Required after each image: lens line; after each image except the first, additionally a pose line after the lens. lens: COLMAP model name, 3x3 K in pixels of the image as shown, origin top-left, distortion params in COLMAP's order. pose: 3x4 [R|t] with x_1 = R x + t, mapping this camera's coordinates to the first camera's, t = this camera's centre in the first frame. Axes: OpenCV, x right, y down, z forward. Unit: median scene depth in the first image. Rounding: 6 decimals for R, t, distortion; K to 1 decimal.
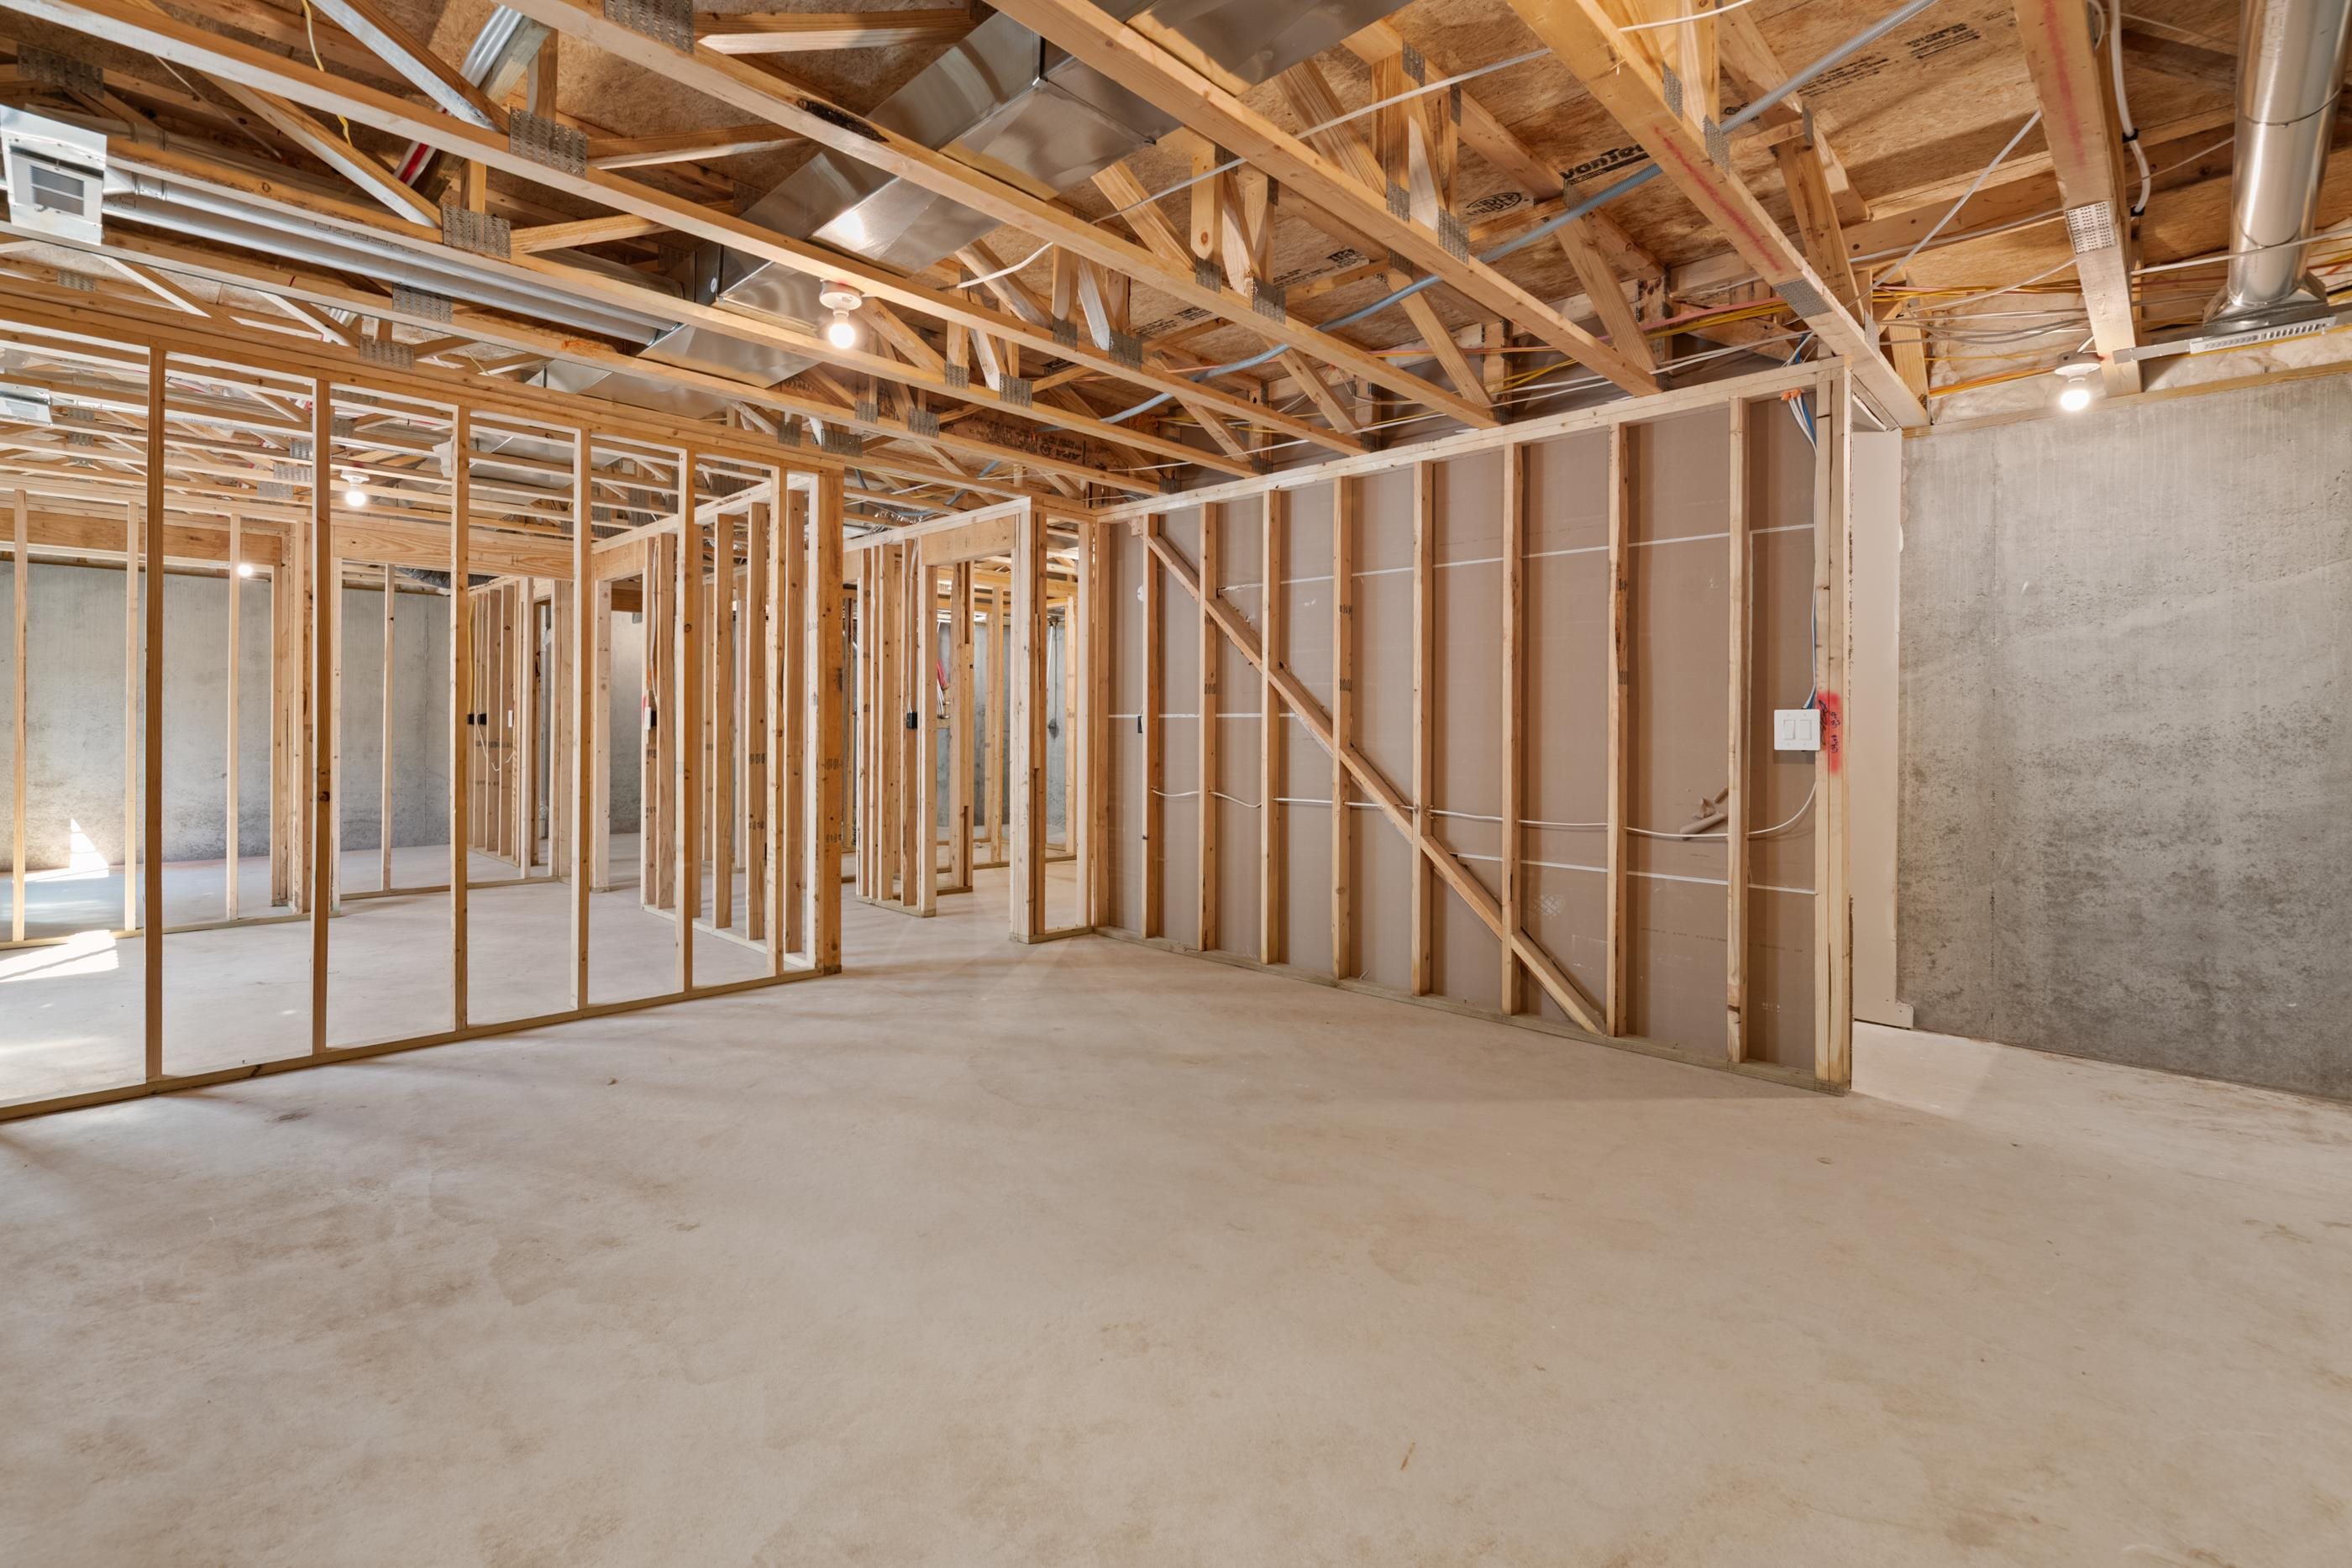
lens RADIAL K [[1040.9, 0, 1165.6], [0, 1040.9, 725.5], [0, 0, 1]] dist [-0.009045, -0.000276]
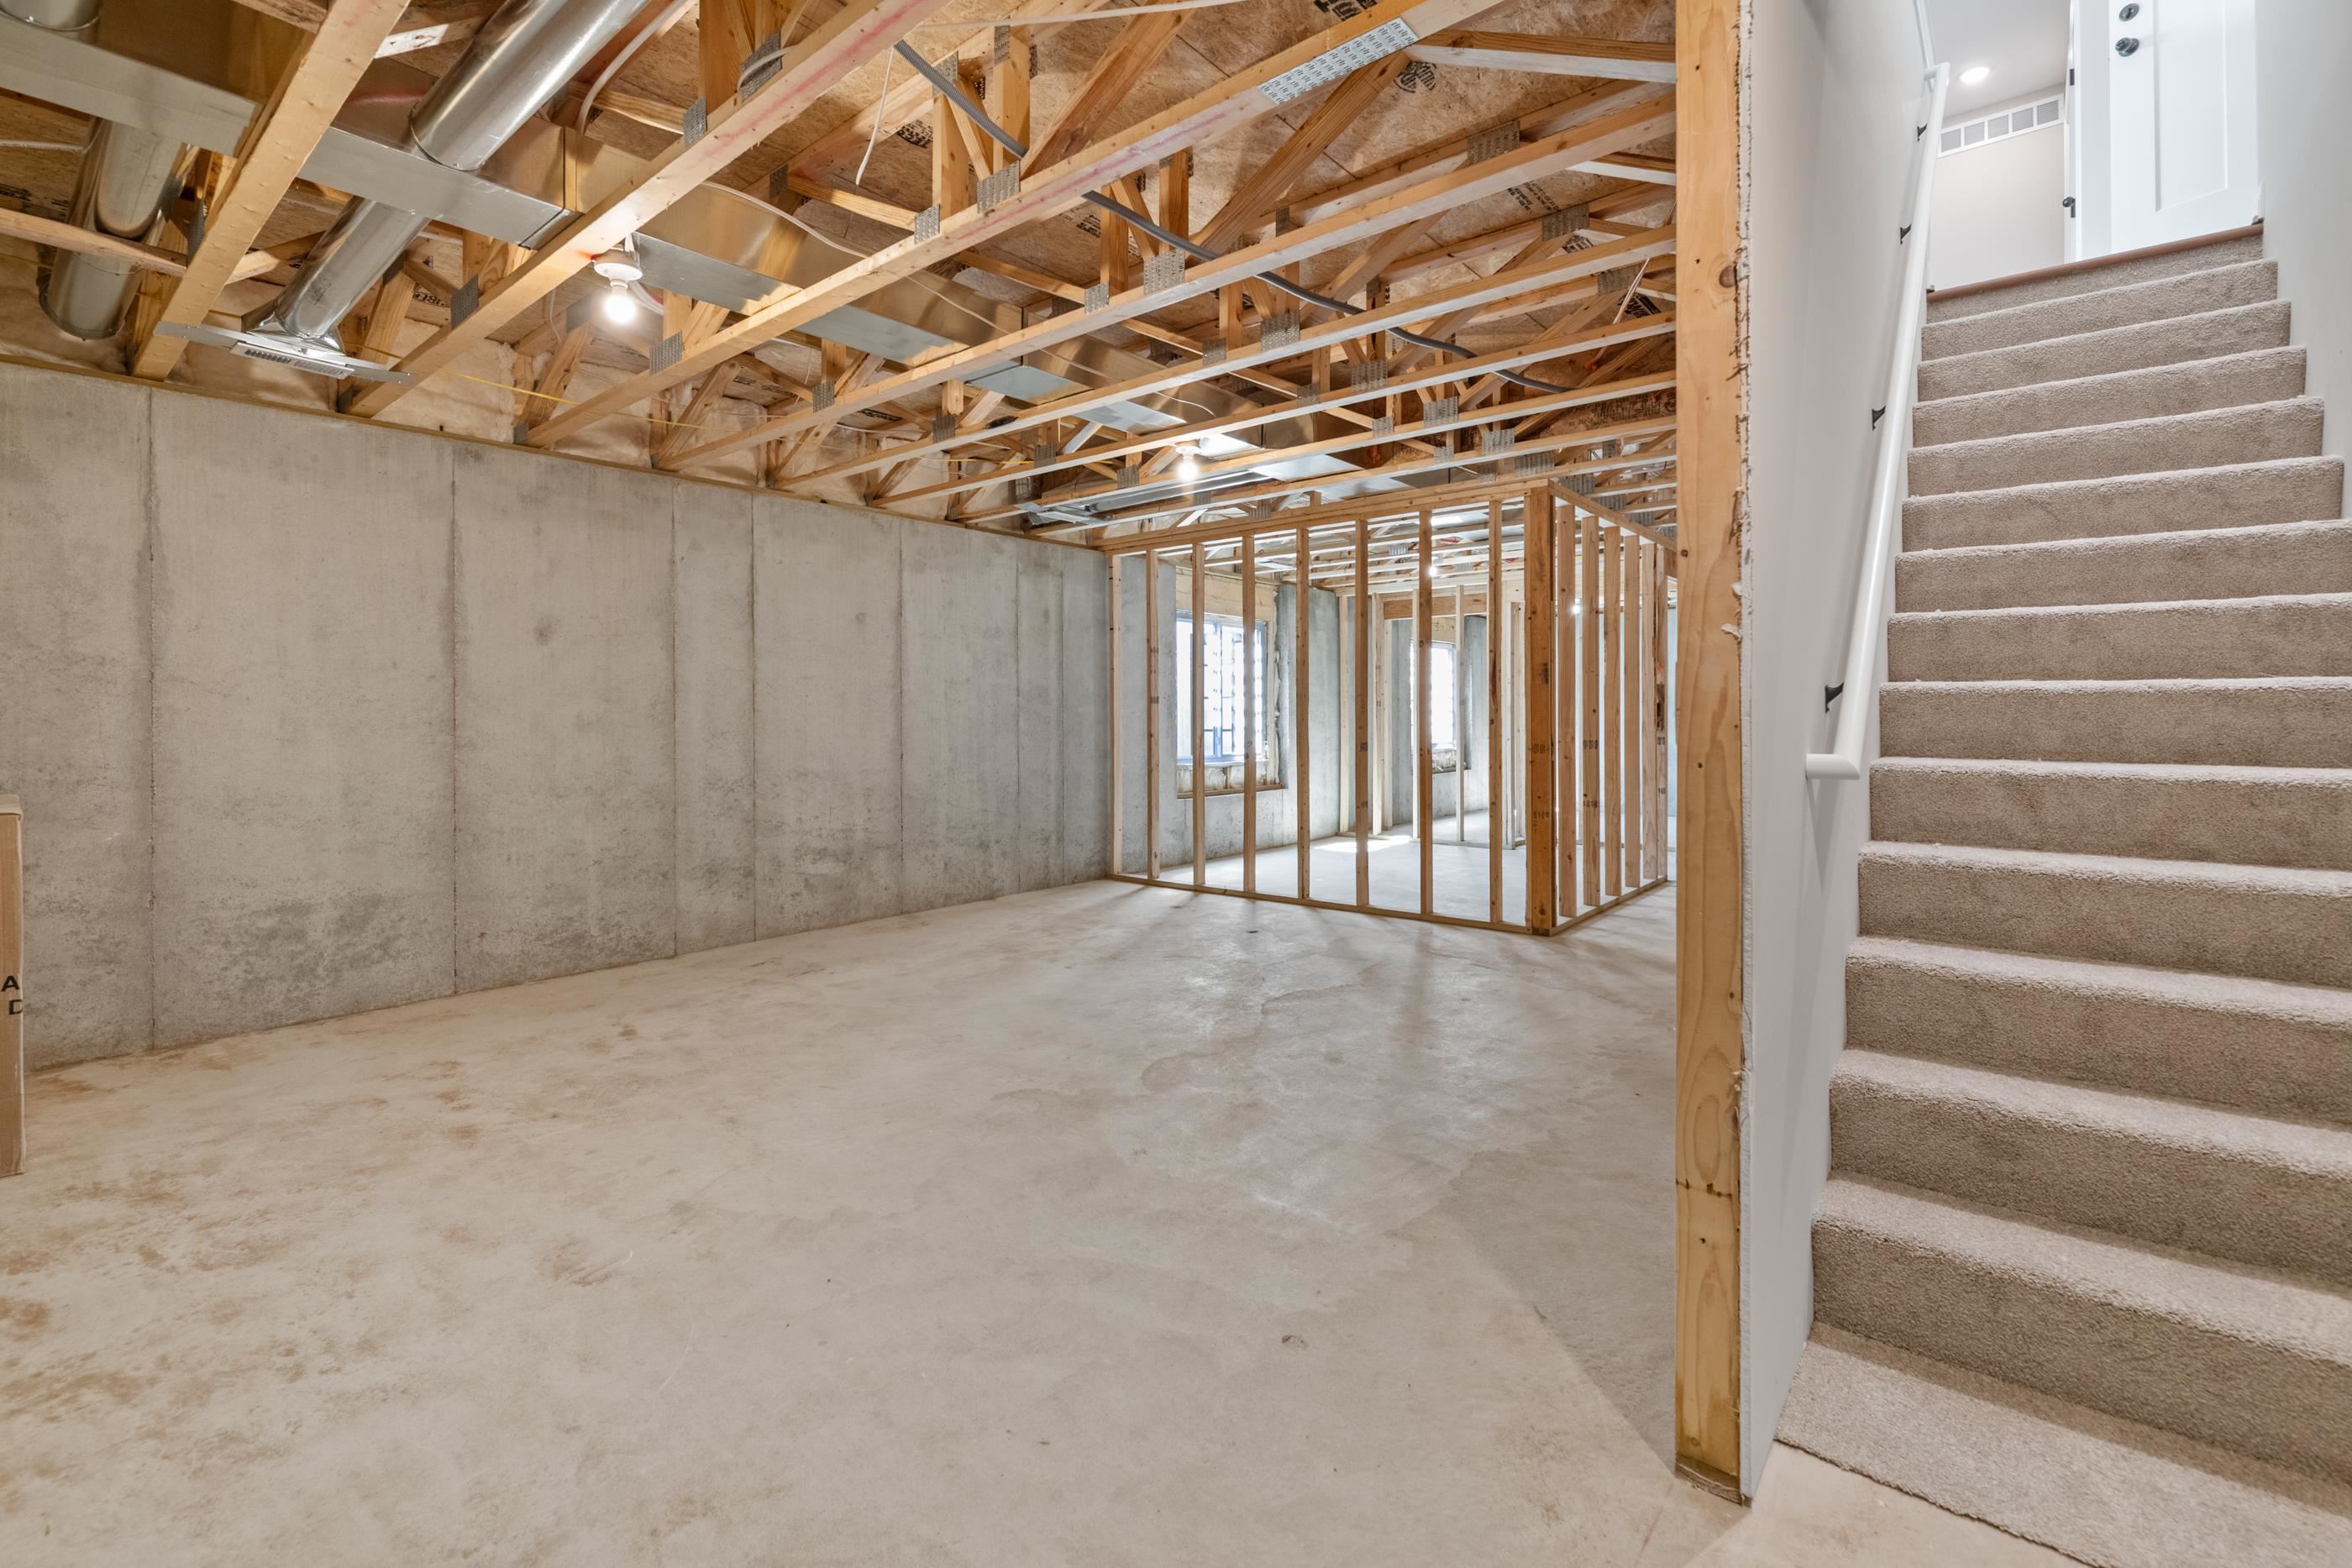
lens RADIAL K [[1040.9, 0, 1165.6], [0, 1040.9, 725.5], [0, 0, 1]] dist [-0.009045, -0.000276]
pose [[0.083422, -0.001464, -0.996513, 1.145651], [0.010025, 0.999950, -0.000630, 0.013007], [0.996464, -0.009938, 0.083432, 0.753841]]
